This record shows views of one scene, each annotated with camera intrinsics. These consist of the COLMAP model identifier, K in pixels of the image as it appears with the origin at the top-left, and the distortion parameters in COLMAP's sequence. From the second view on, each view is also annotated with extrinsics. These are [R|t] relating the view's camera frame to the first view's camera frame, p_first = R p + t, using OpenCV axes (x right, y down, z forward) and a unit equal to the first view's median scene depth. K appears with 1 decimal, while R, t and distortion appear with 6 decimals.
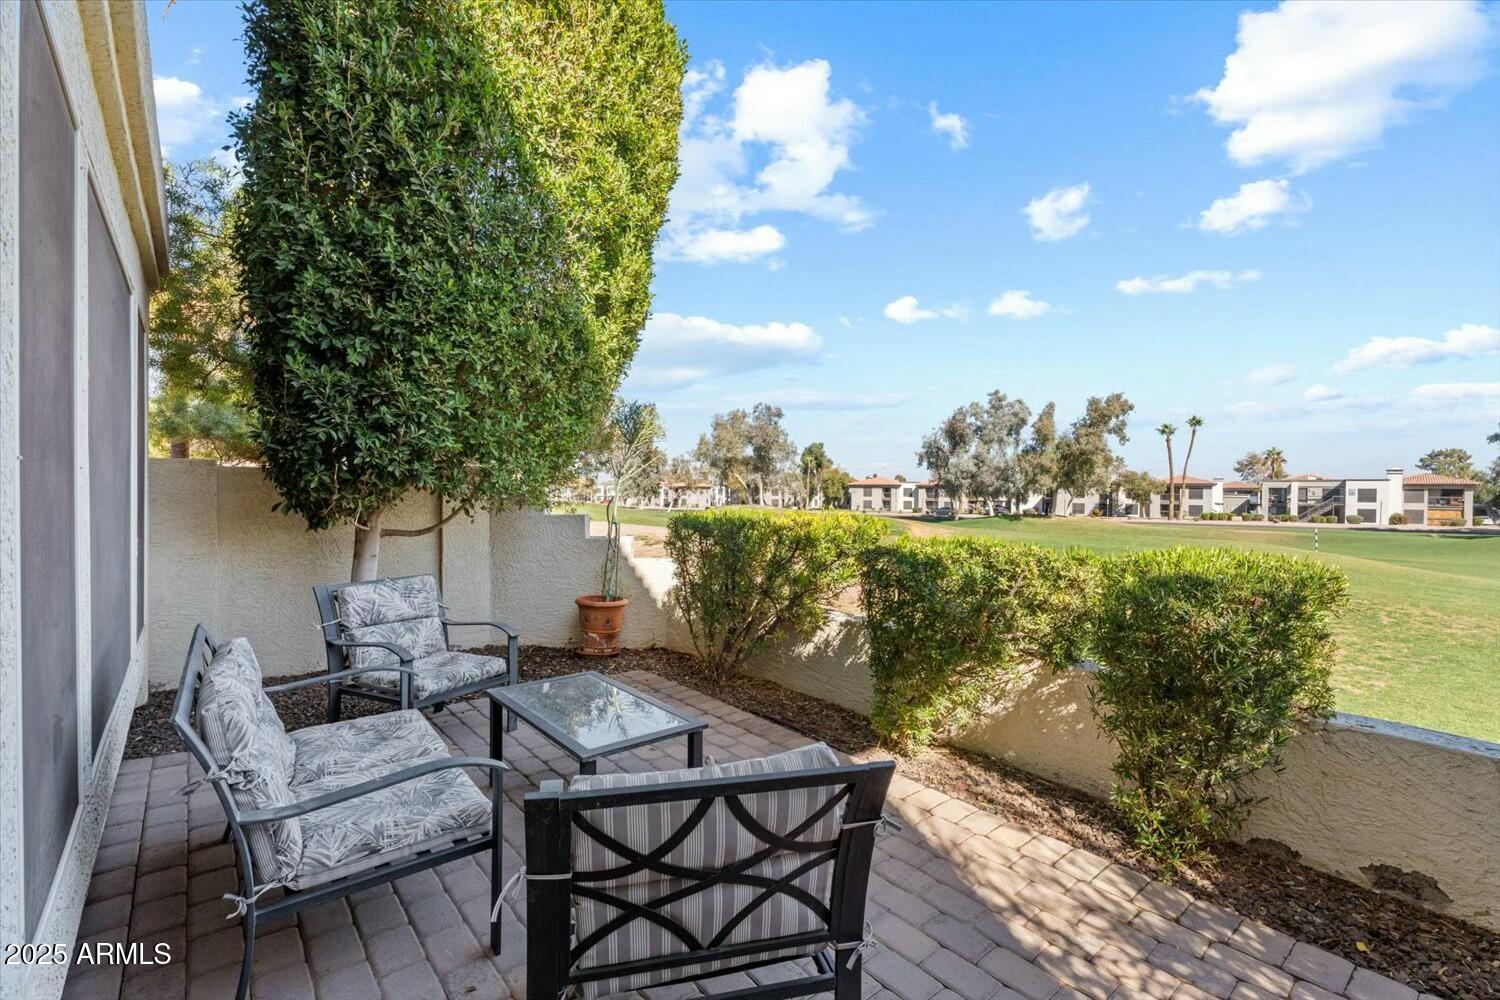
lens RADIAL K [[670.6, 0, 750.0], [0, 670.6, 500.0], [0, 0, 1]] dist [-0.004884, -0.000185]
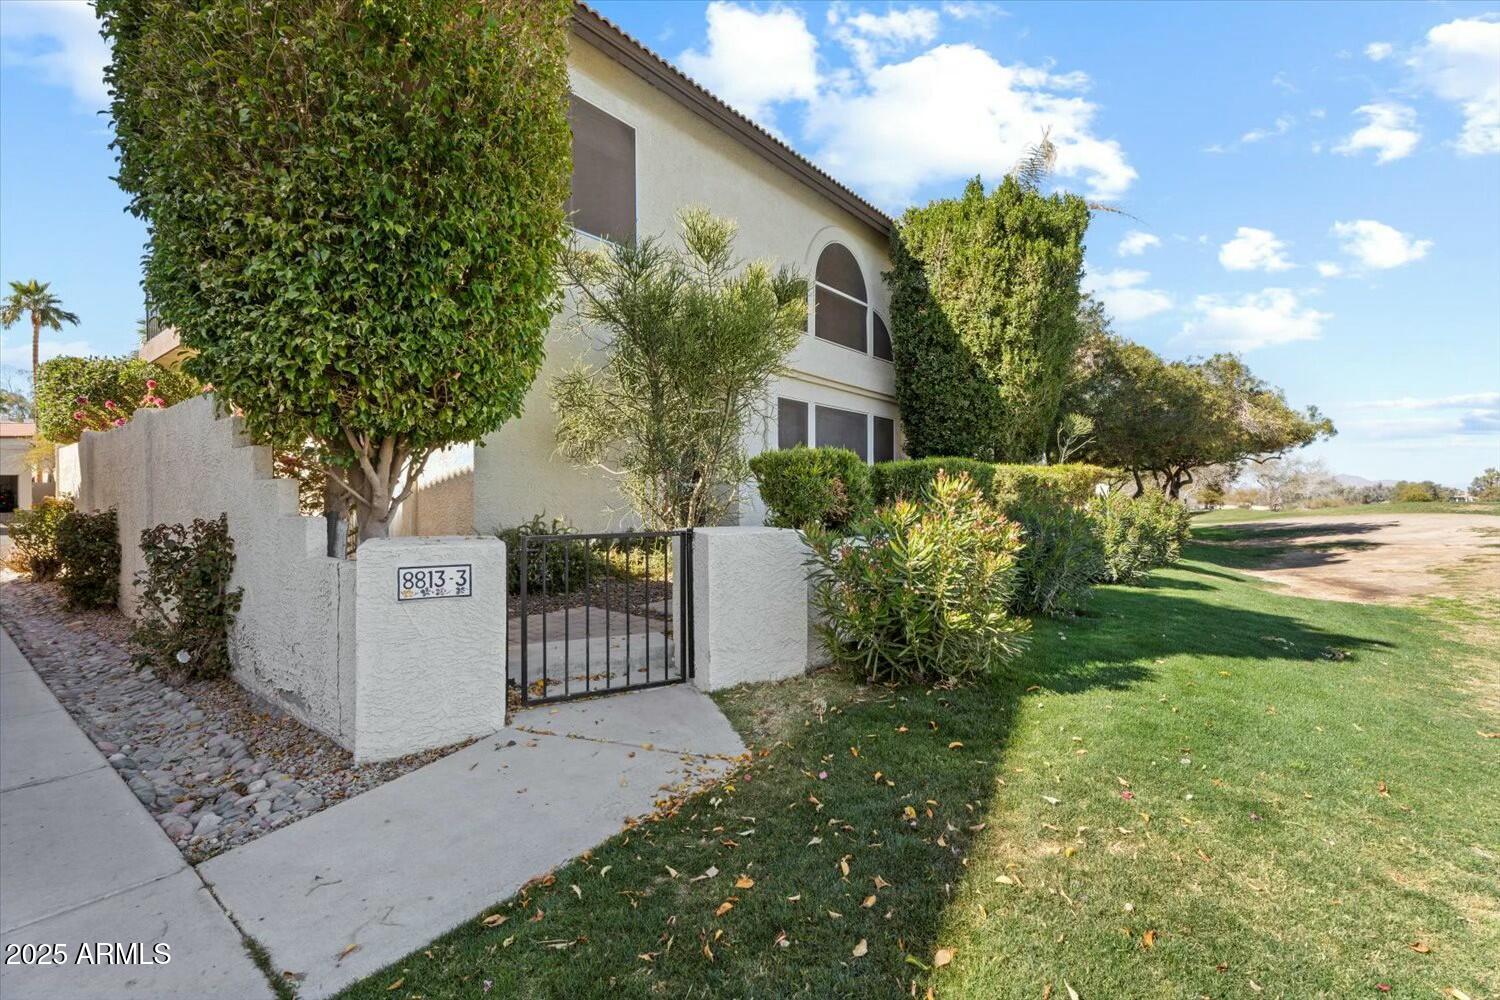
lens RADIAL K [[670.6, 0, 750.0], [0, 670.6, 500.0], [0, 0, 1]] dist [-0.004884, -0.000185]
pose [[0.204274, -0.004196, -0.978905, 2.212299], [-0.015518, 0.999851, -0.007524, 0.179453], [0.978791, 0.016727, 0.204179, -0.343568]]
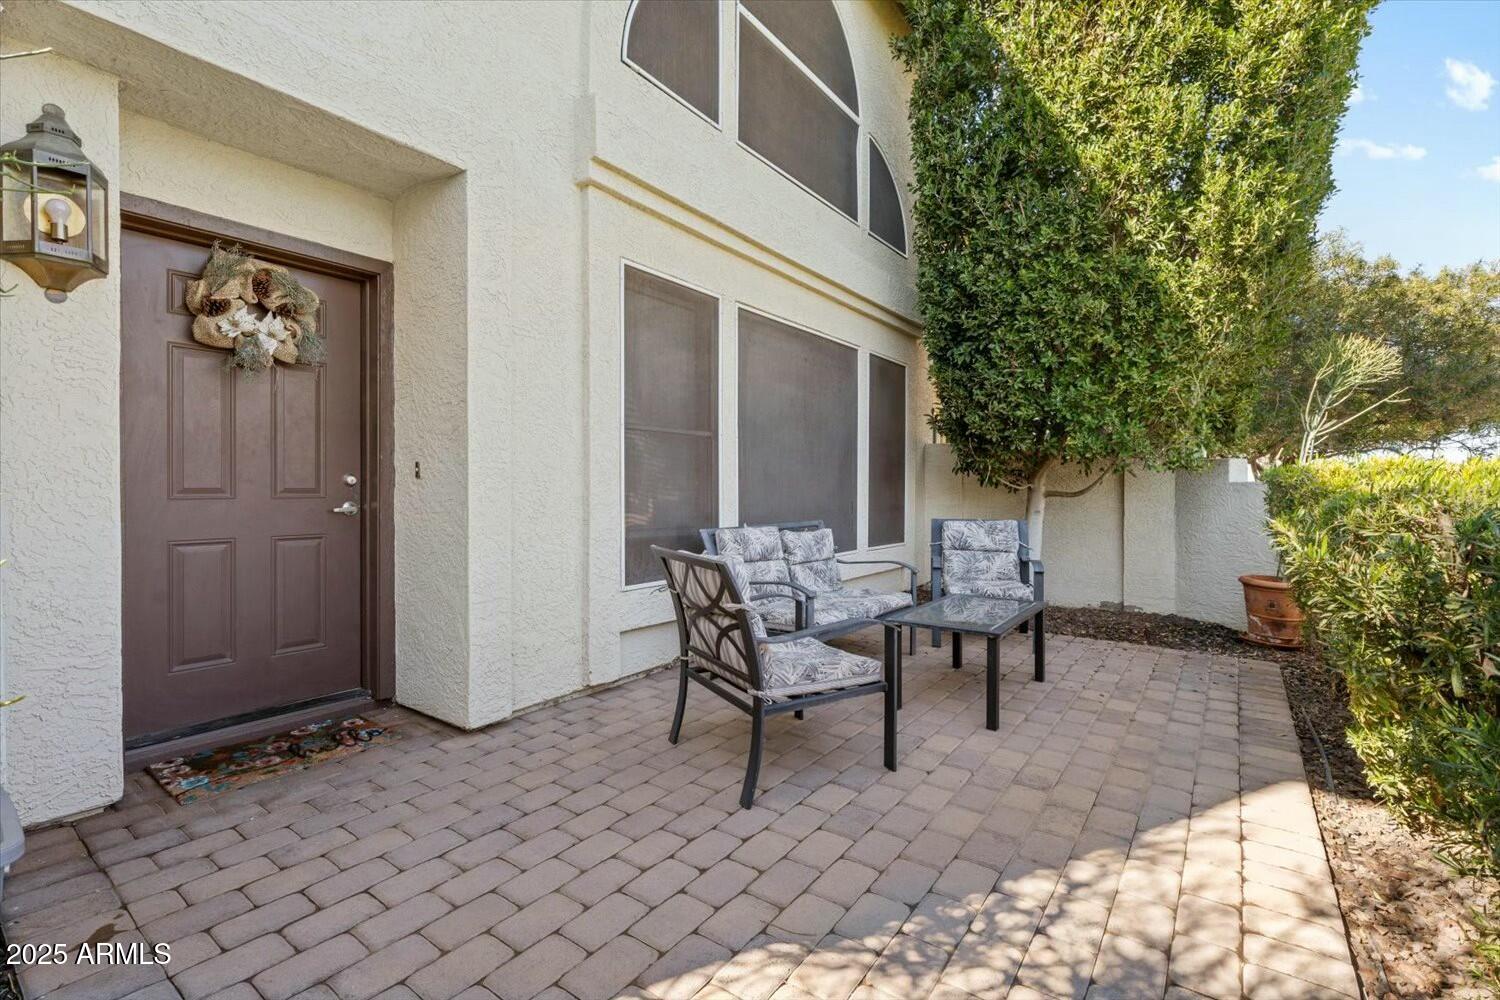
lens RADIAL K [[670.6, 0, 750.0], [0, 670.6, 500.0], [0, 0, 1]] dist [-0.004884, -0.000185]
pose [[0.242504, 0.012269, -0.970073, 0.655885], [-0.017845, 0.999807, 0.008184, 0.078803], [0.969986, 0.015326, 0.242676, 0.234329]]
